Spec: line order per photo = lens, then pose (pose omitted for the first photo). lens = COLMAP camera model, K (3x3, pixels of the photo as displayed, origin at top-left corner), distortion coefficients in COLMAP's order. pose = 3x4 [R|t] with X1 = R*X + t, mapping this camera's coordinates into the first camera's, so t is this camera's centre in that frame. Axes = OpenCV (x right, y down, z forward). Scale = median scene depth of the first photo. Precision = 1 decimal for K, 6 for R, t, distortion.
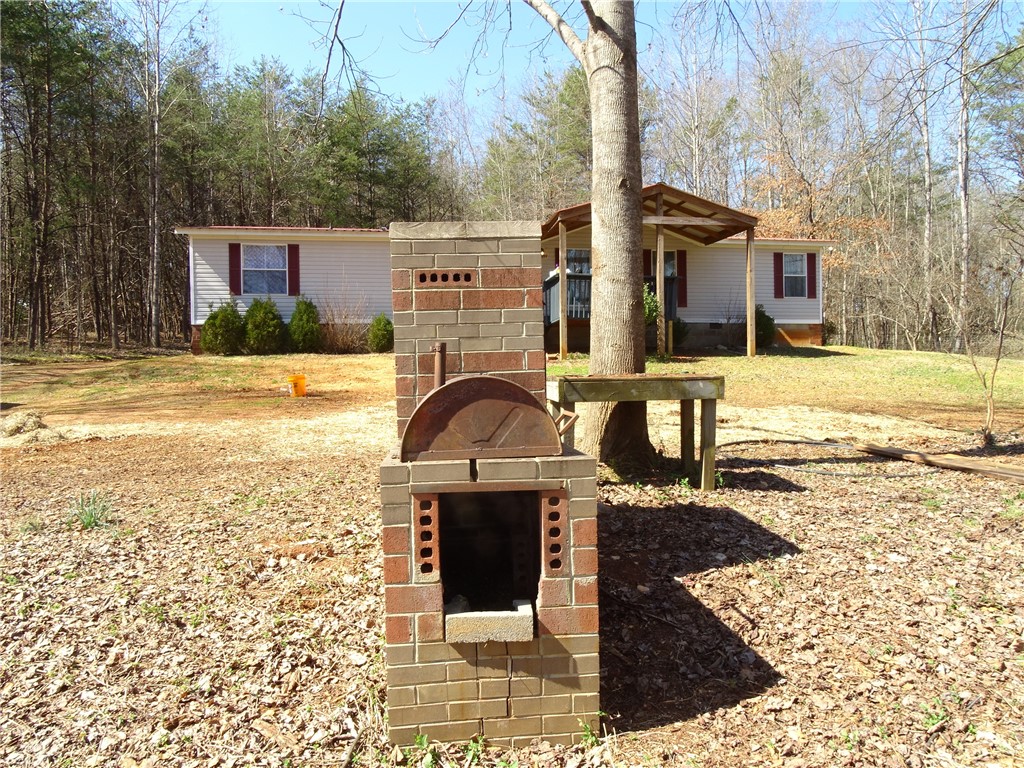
lens RADIAL K [[728.4, 0, 508.8], [0, 728.4, 381.5], [0, 0, 1]] dist [0.002087, -0.000869]
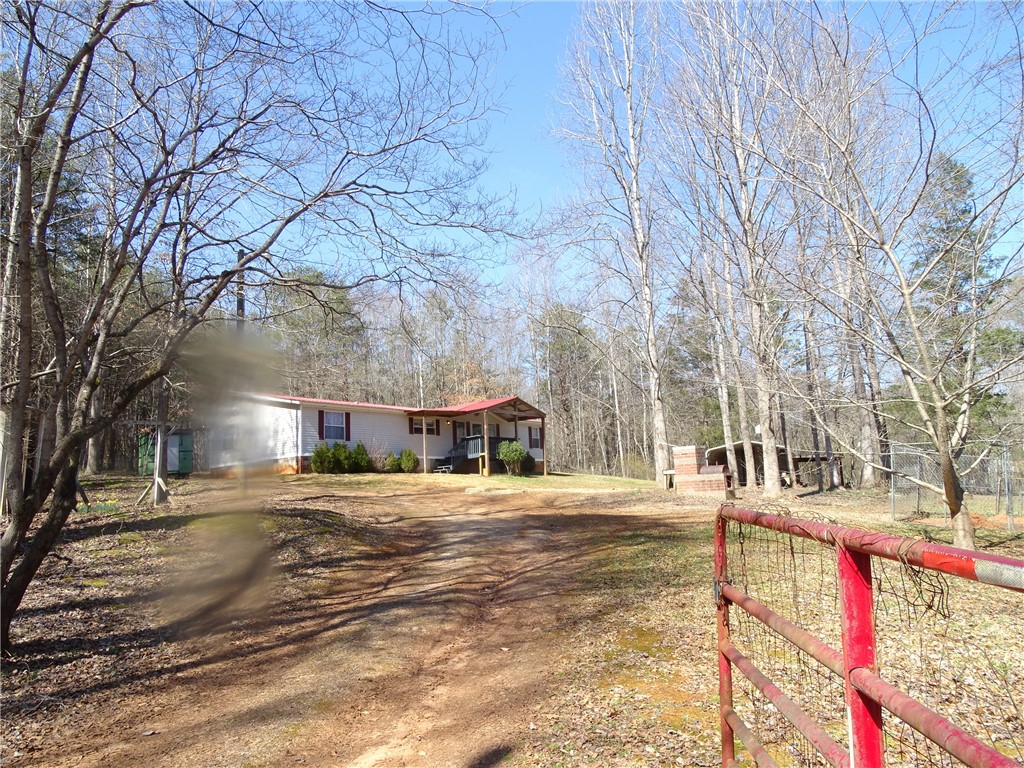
lens RADIAL K [[728.4, 0, 508.8], [0, 728.4, 381.5], [0, 0, 1]] dist [0.002087, -0.000869]
pose [[0.781472, 0.084099, 0.618246, -1.070305], [0.035753, 0.983211, -0.178937, 0.070417], [-0.622915, 0.161938, 0.765345, -0.621304]]
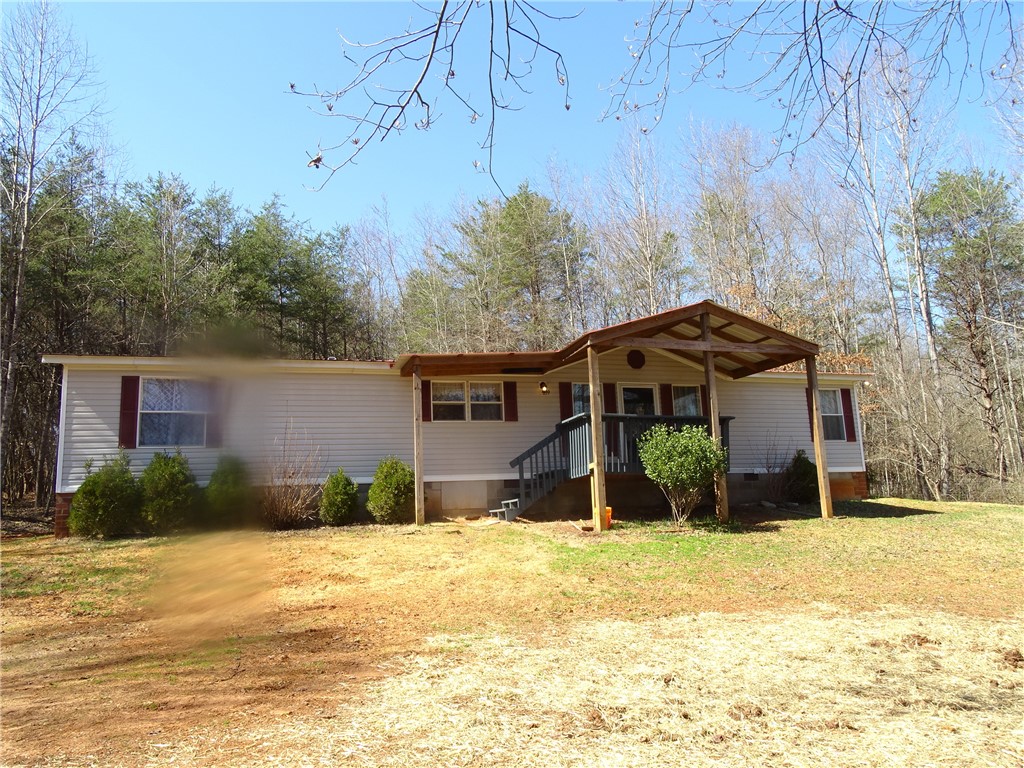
lens RADIAL K [[754.3, 0, 512.0], [0, 754.3, 384.0], [0, 0, 1]] dist [0.003271, 0.007117]
pose [[0.989343, -0.001923, 0.145592, -0.110617], [0.029234, 0.982174, -0.185687, -0.032532], [-0.142640, 0.187964, 0.971763, 0.221964]]
